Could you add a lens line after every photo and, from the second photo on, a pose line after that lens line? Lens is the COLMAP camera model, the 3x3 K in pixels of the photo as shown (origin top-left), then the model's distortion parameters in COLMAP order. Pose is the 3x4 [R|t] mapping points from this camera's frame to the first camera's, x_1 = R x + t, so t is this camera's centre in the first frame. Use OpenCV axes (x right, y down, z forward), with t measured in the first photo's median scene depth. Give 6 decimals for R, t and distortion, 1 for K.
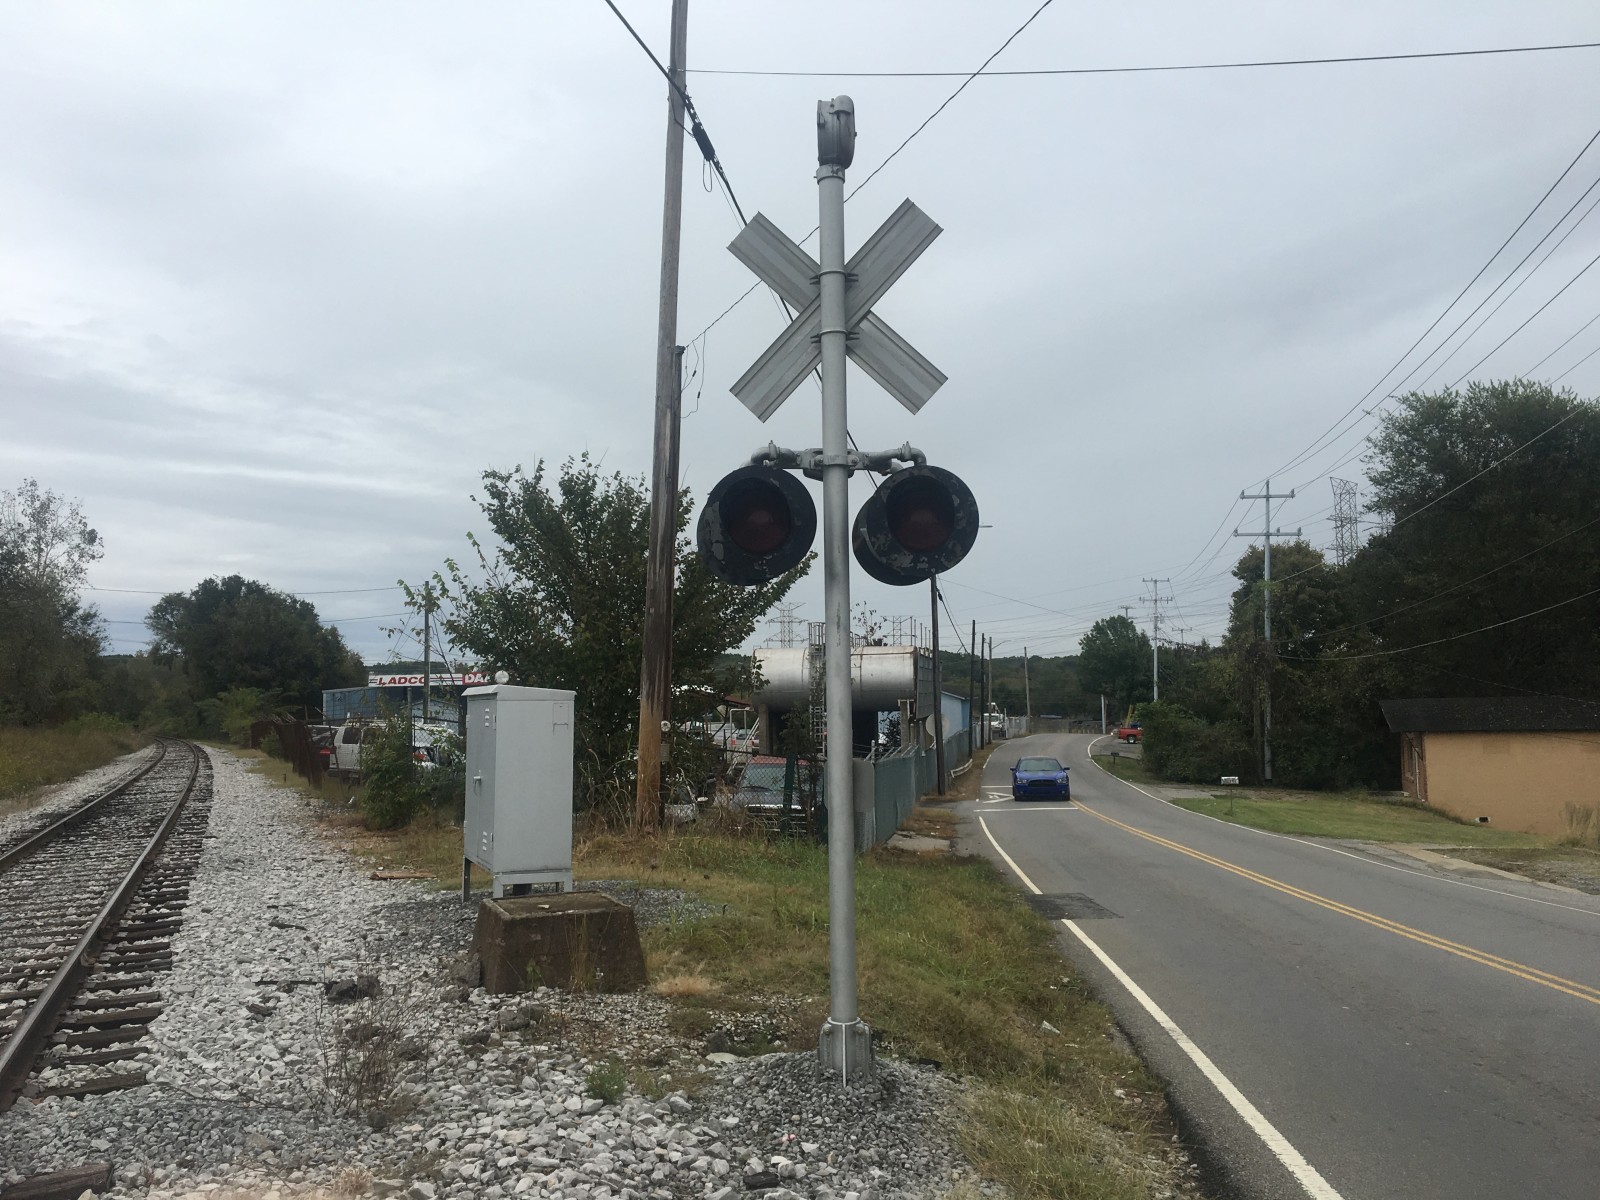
lens RADIAL K [[1327.0, 0, 805.7], [0, 1327.0, 594.6], [0, 0, 1]] dist [0.067088, -0.106628]
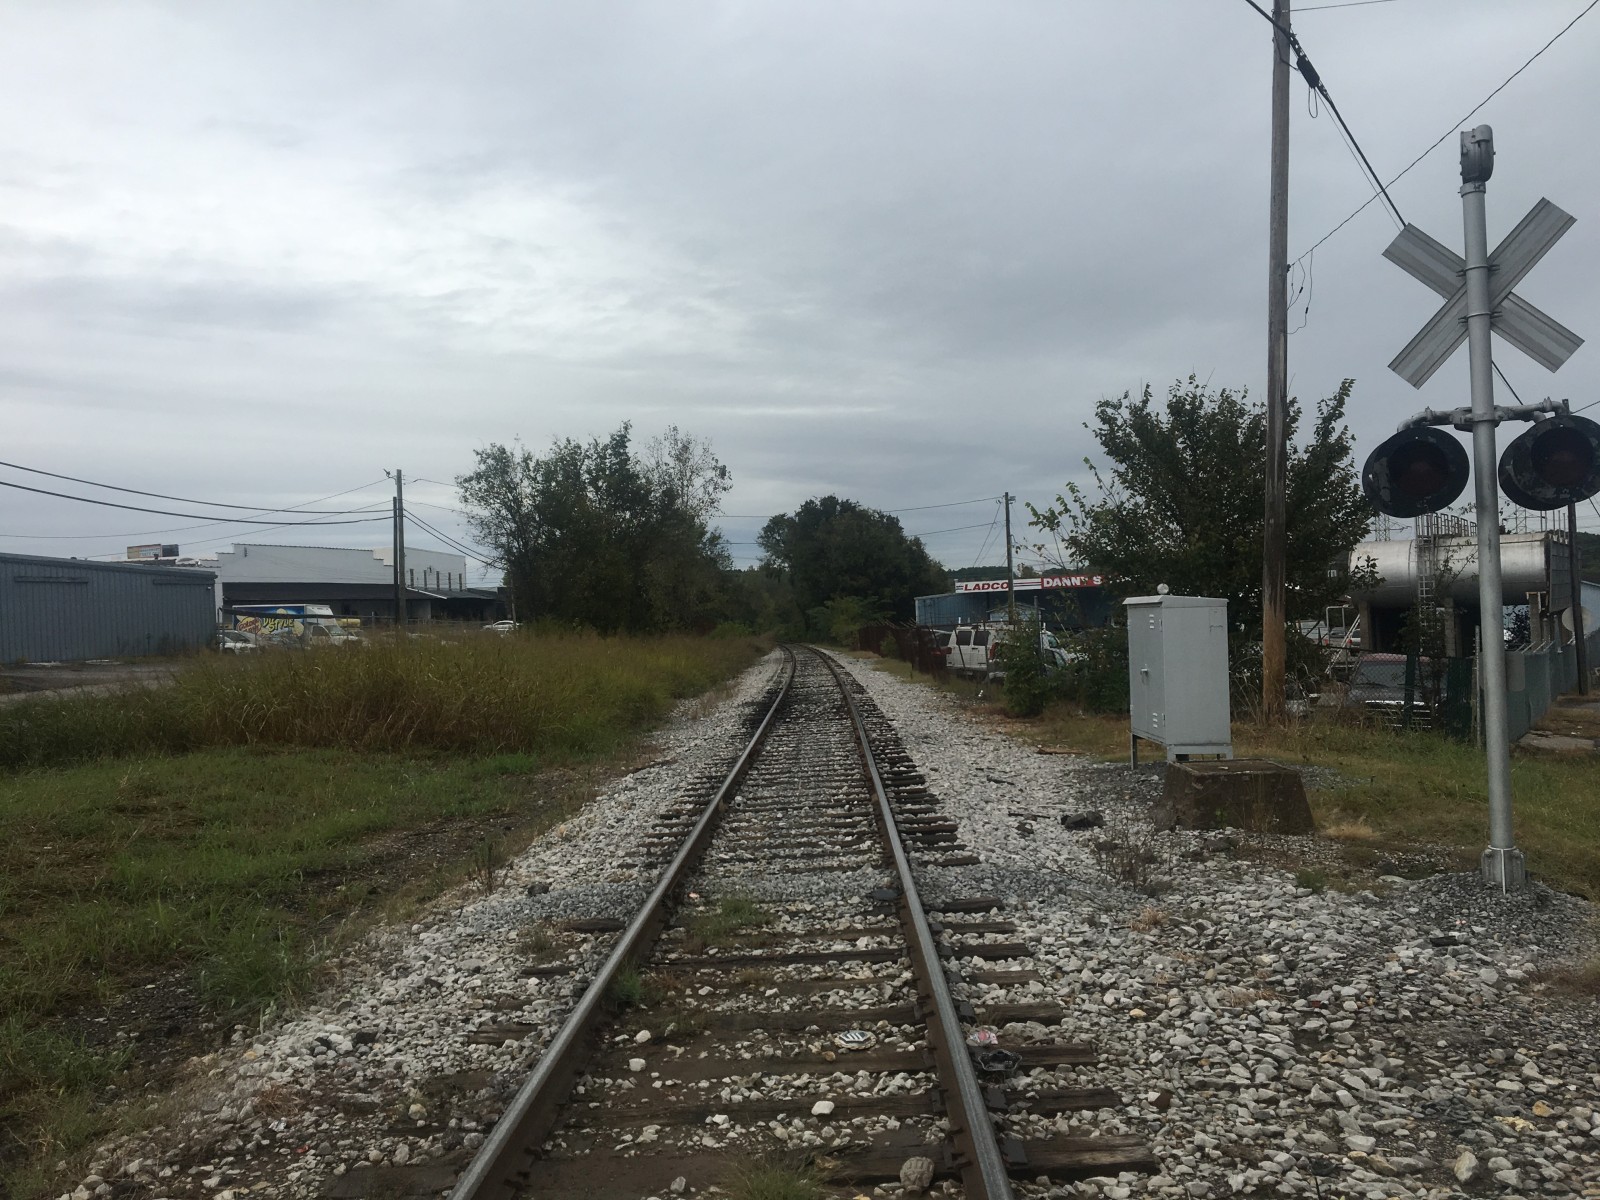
lens RADIAL K [[1327.0, 0, 774.6], [0, 1327.0, 600.3], [0, 0, 1]] dist [0.067088, -0.106628]
pose [[0.904396, -0.025465, -0.425934, -0.014208], [0.058574, 0.996177, 0.064815, -0.014213], [0.422655, -0.083567, 0.902429, -0.132571]]
